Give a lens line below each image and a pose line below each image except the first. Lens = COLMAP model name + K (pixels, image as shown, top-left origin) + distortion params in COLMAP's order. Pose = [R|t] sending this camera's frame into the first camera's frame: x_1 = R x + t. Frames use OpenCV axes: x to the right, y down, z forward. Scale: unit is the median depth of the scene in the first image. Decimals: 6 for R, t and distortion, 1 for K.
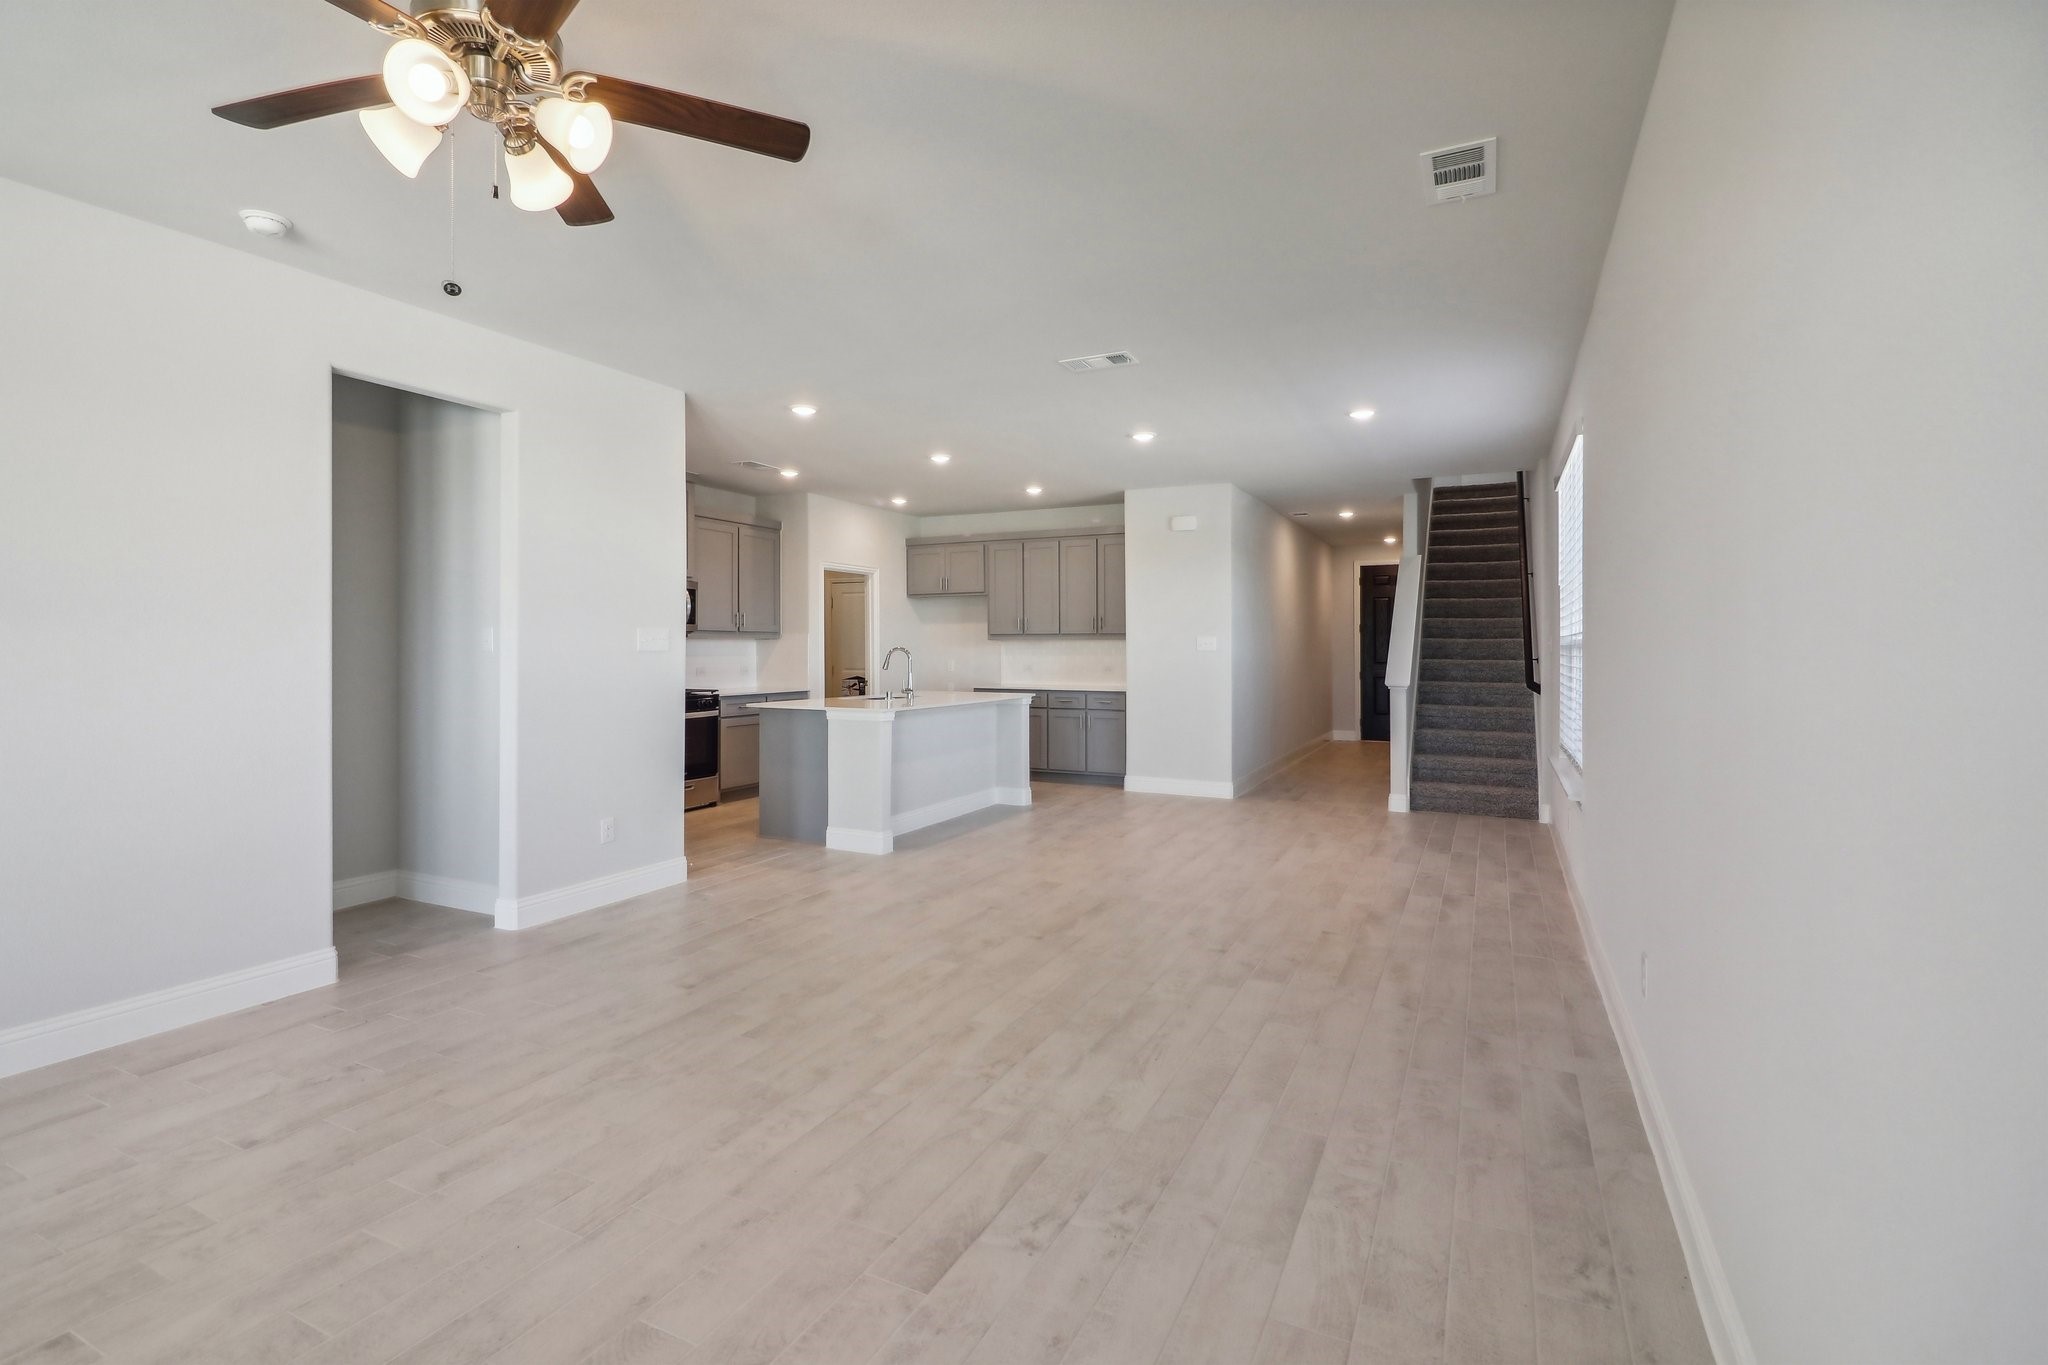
lens RADIAL K [[956.3, 0, 1031.3], [0, 956.3, 644.4], [0, 0, 1]] dist [-0.001835, -0.000539]
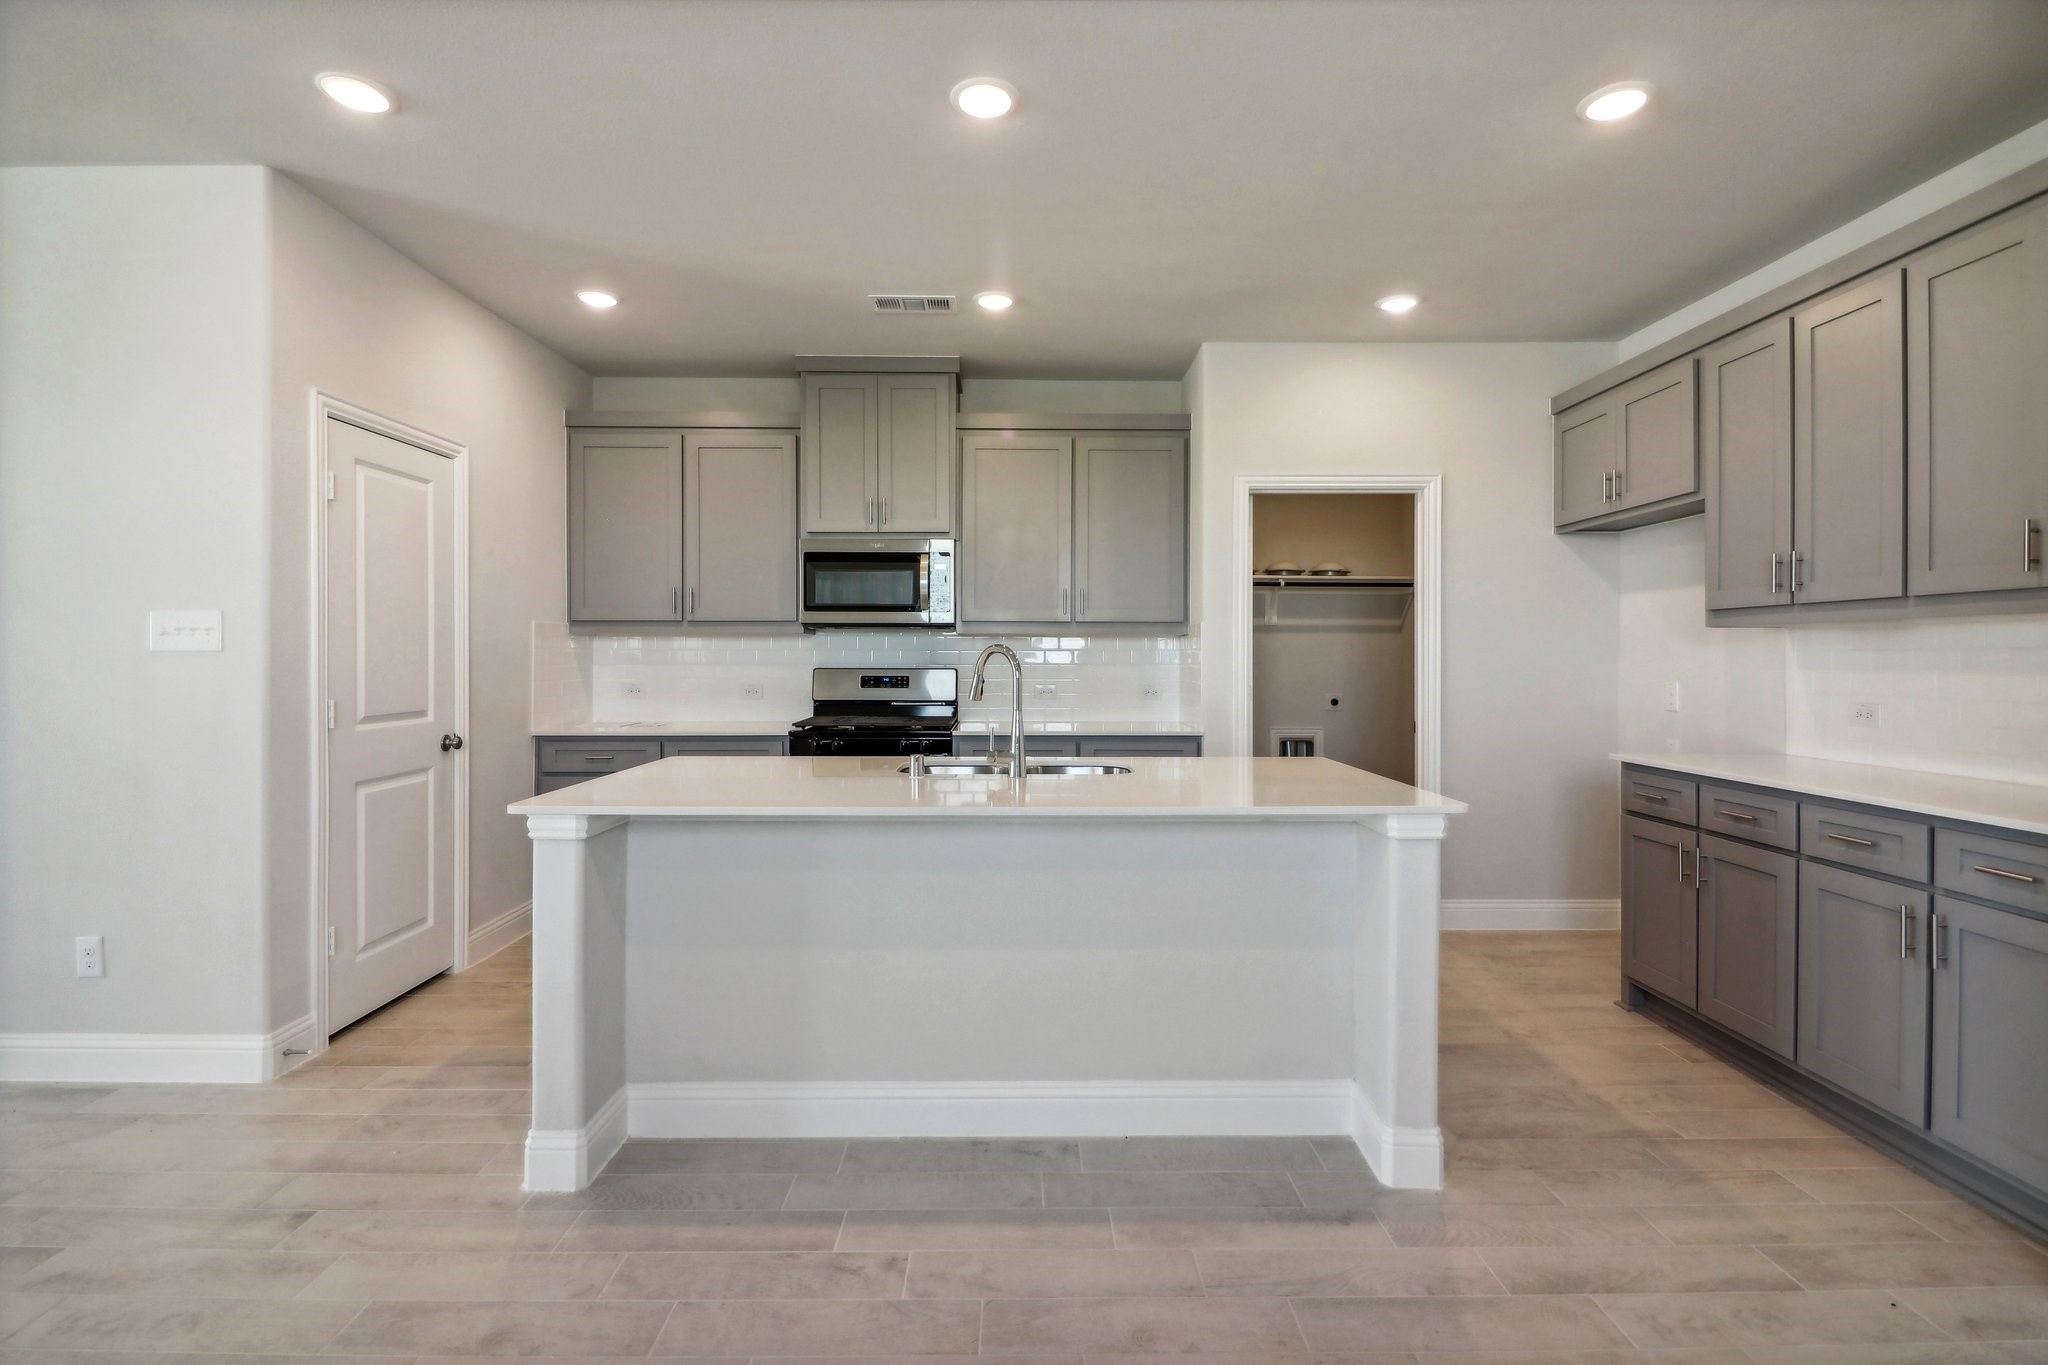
lens RADIAL K [[963.5, 0, 1013.8], [0, 963.5, 670.9], [0, 0, 1]] dist [0.000328, -0.000249]
pose [[0.438138, 0.012698, -0.898818, 0.305939], [0.001141, 0.999892, 0.014683, 0.011342], [0.898907, -0.007459, 0.438076, 1.165779]]
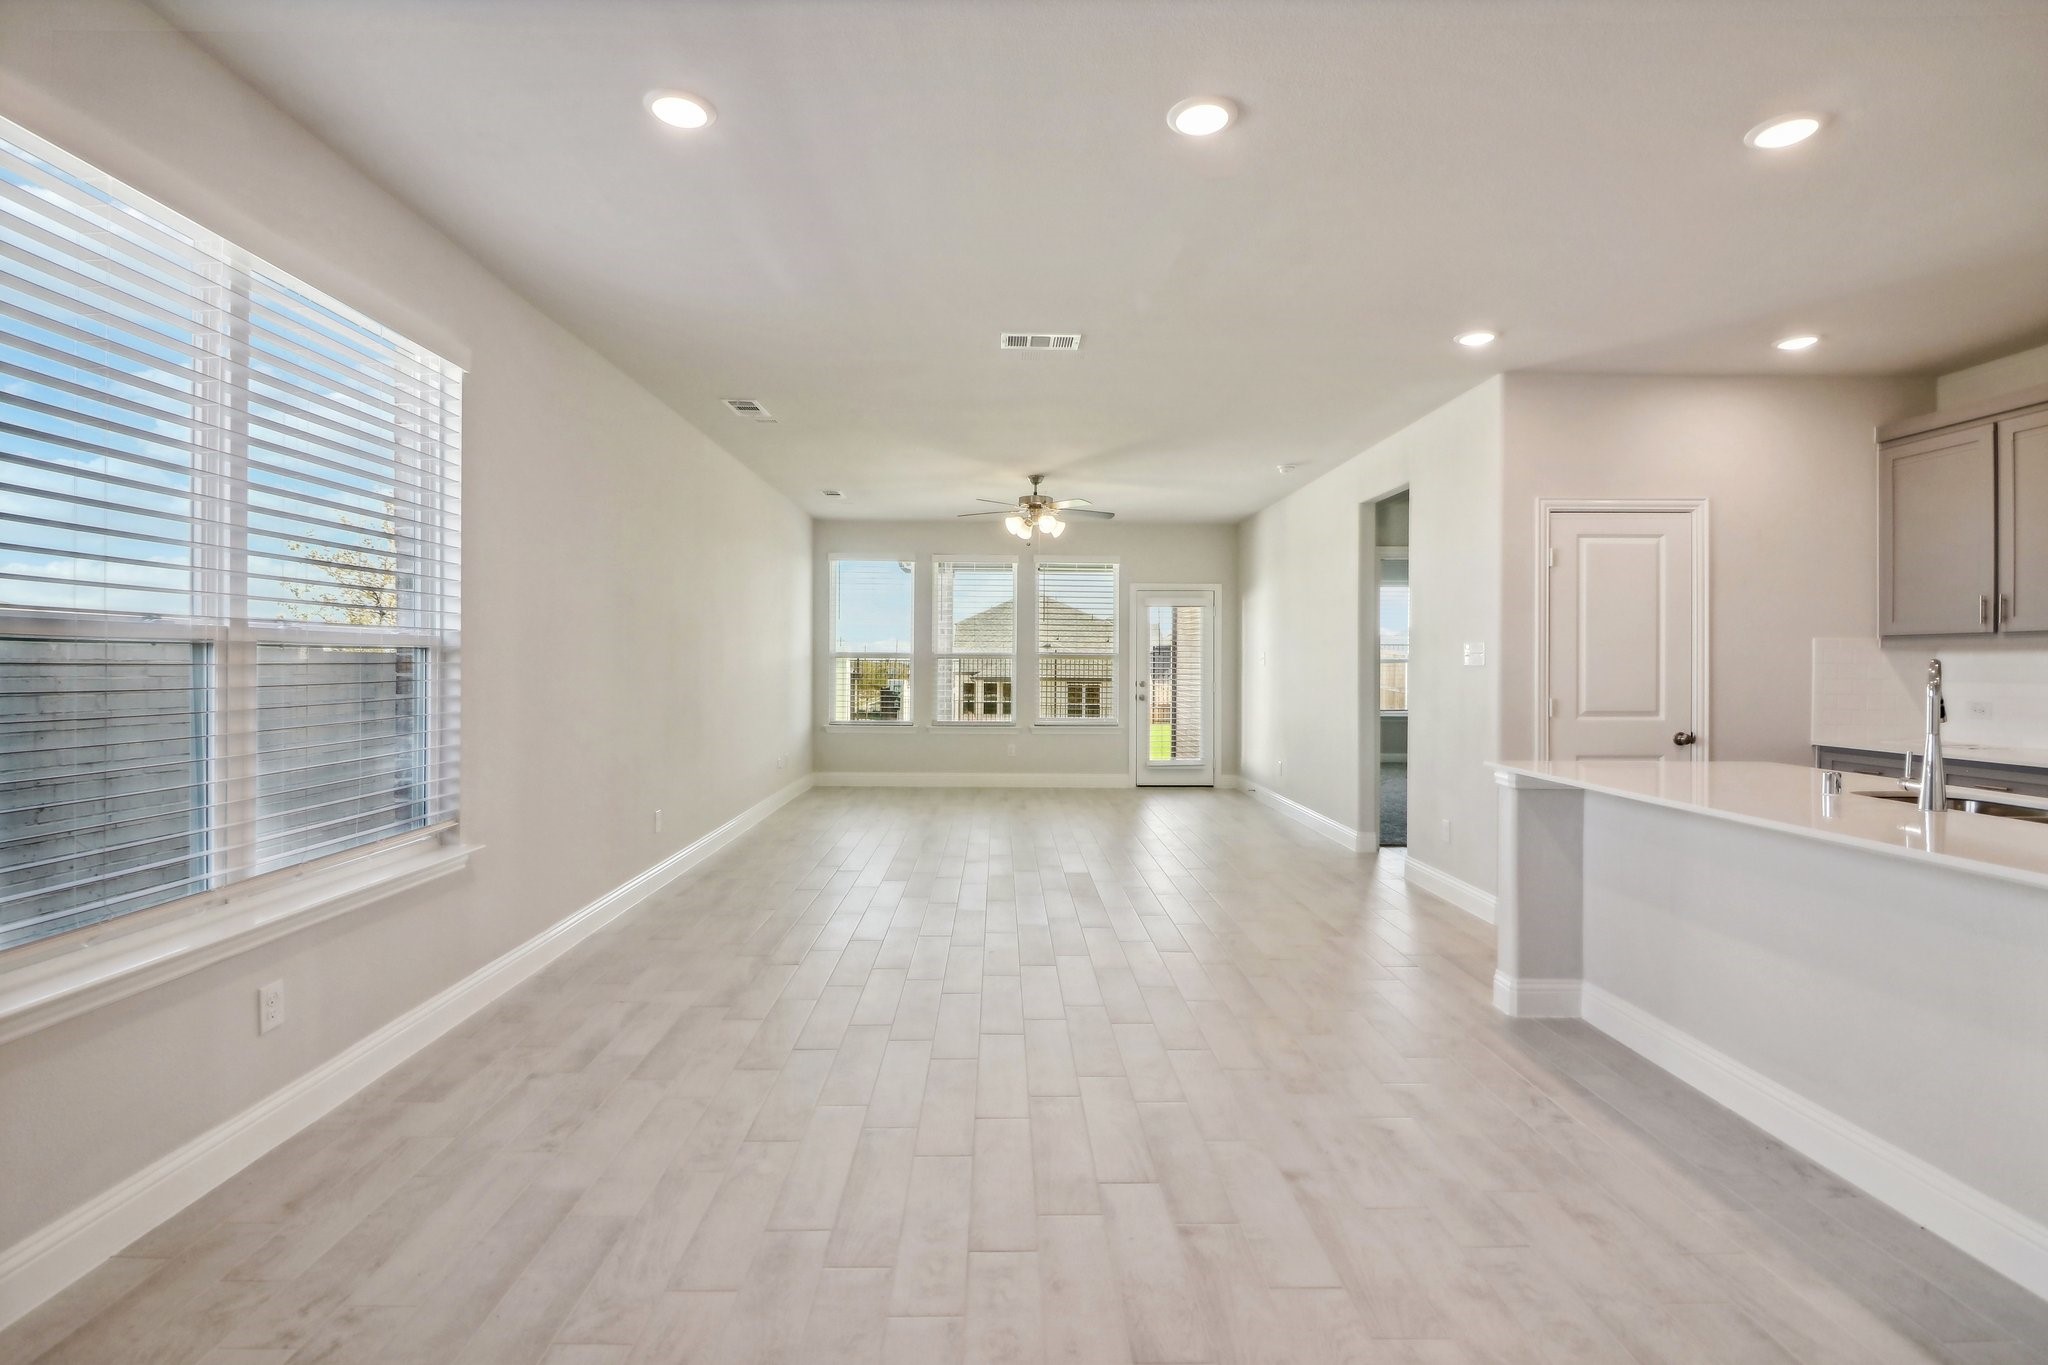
lens RADIAL K [[931.4, 0, 1021.4], [0, 931.4, 665.4], [0, 0, 1]] dist [-0.002028, -0.000435]
pose [[-0.889682, -0.011096, -0.456446, 0.428576], [-0.010633, 0.999937, -0.003582, 0.016287], [0.456457, 0.001666, -0.889744, 1.600156]]
